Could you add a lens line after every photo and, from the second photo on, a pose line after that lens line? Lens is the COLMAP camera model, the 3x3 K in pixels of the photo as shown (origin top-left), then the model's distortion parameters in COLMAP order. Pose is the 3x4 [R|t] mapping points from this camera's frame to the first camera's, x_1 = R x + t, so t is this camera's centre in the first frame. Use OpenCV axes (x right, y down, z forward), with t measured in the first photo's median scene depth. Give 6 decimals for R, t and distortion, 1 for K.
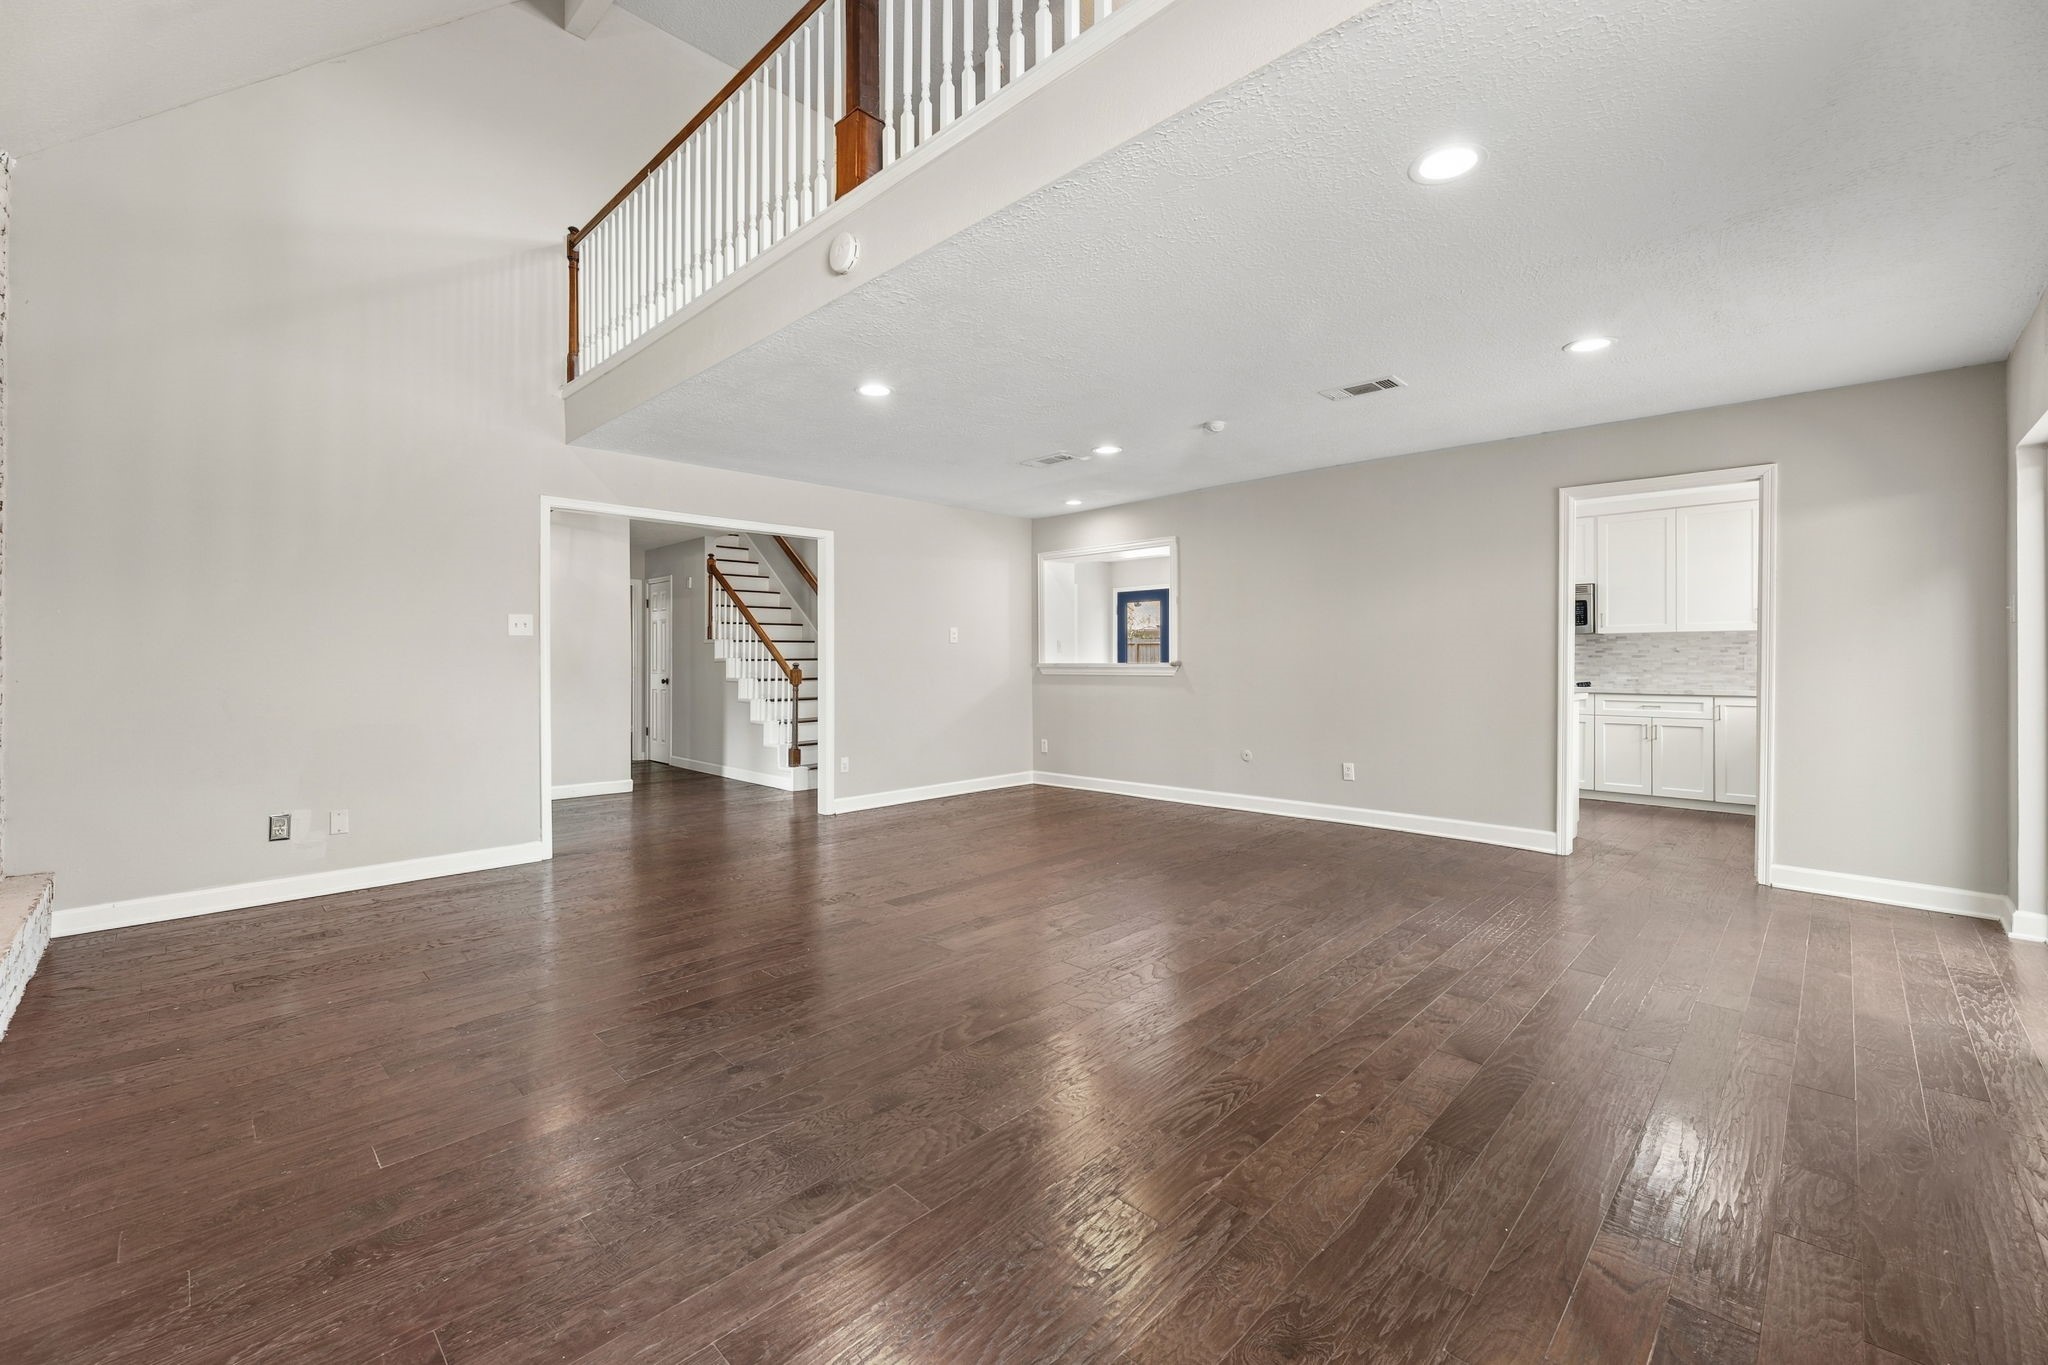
lens RADIAL K [[830.6, 0, 1025.5], [0, 830.6, 666.2], [0, 0, 1]] dist [0.000003, 0.000495]
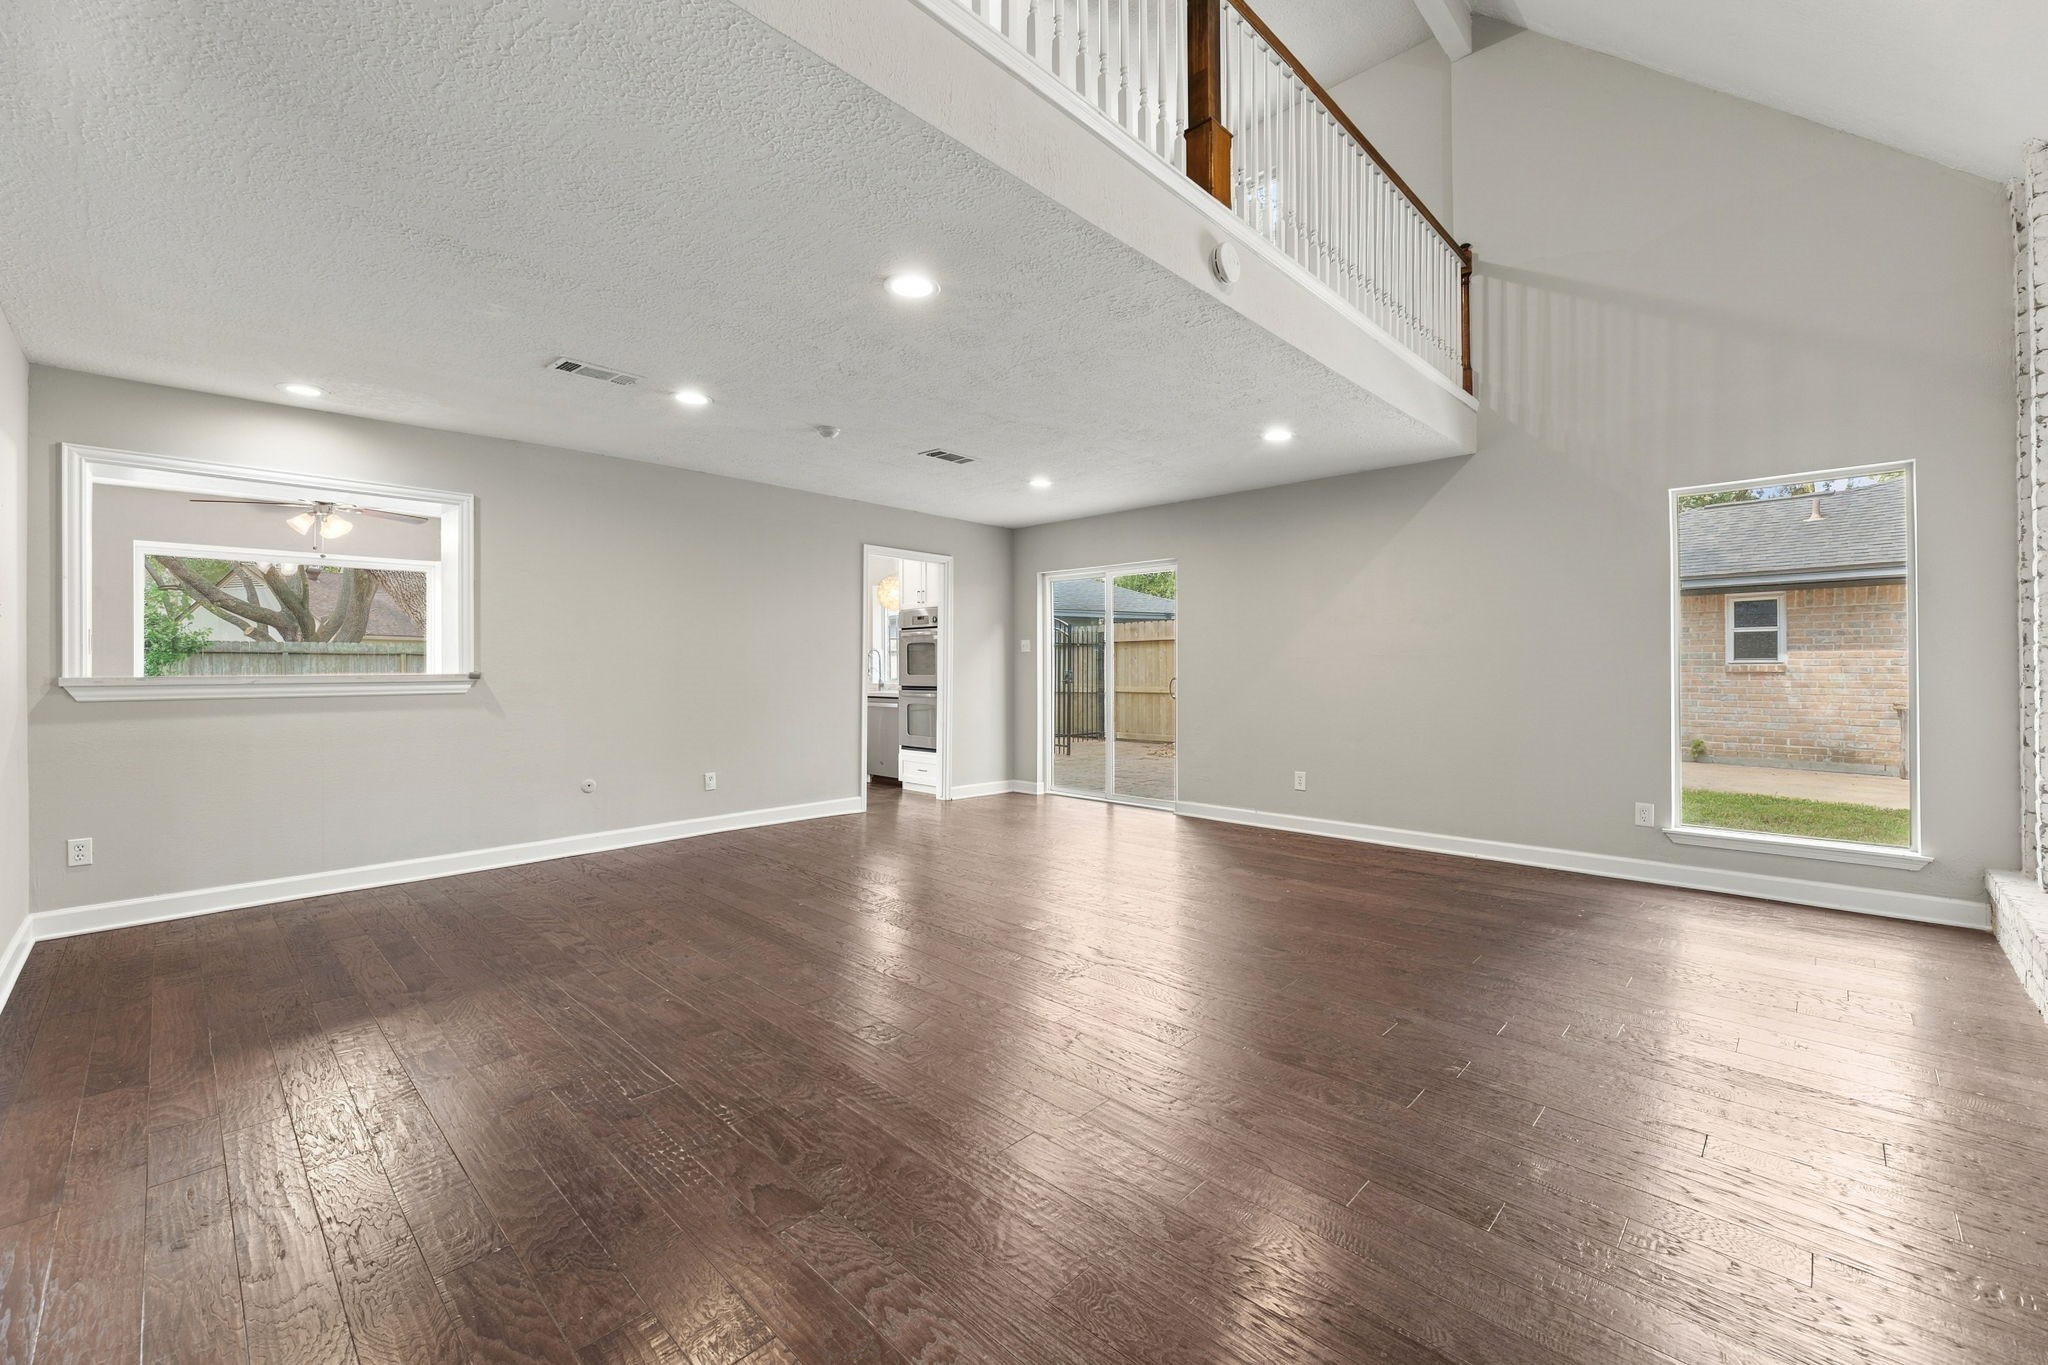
lens RADIAL K [[830.6, 0, 1030.1], [0, 830.6, 677.7], [0, 0, 1]] dist [0.000003, 0.000495]
pose [[-0.004270, -0.008996, 0.999950, -0.711496], [0.010071, 0.999908, 0.009039, -0.003978], [-0.999940, 0.010109, -0.004179, 0.720470]]
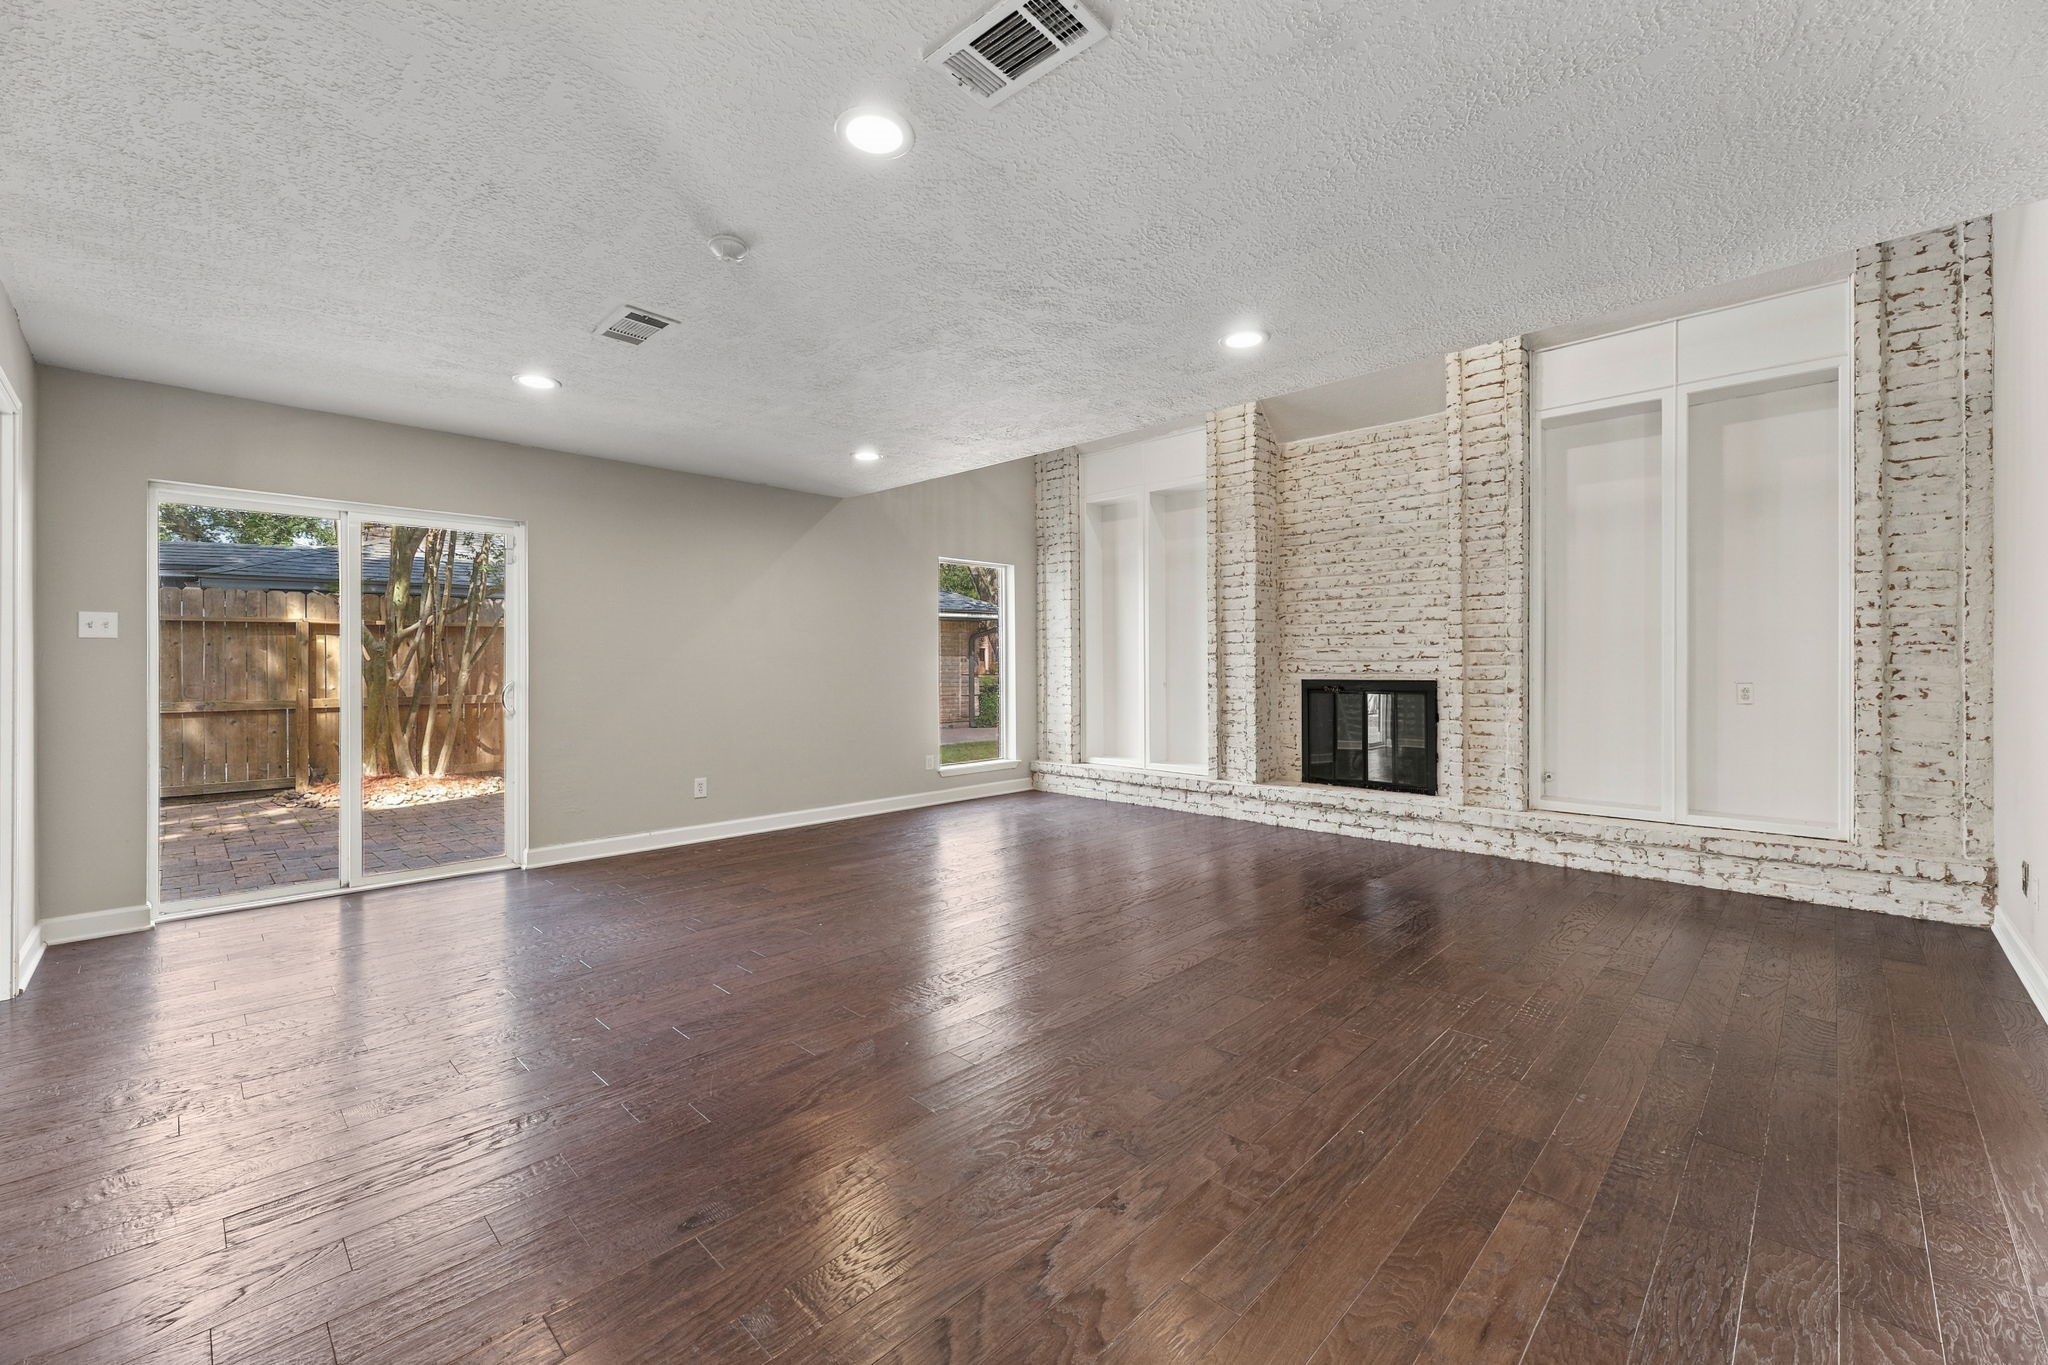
lens RADIAL K [[830.6, 0, 1029.0], [0, 830.6, 664.7], [0, 0, 1]] dist [0.000003, 0.000495]
pose [[-0.999981, 0.006152, 0.000482, 0.033411], [0.006157, 0.999921, 0.010973, -0.015136], [-0.000415, 0.010976, -0.999940, 1.461413]]
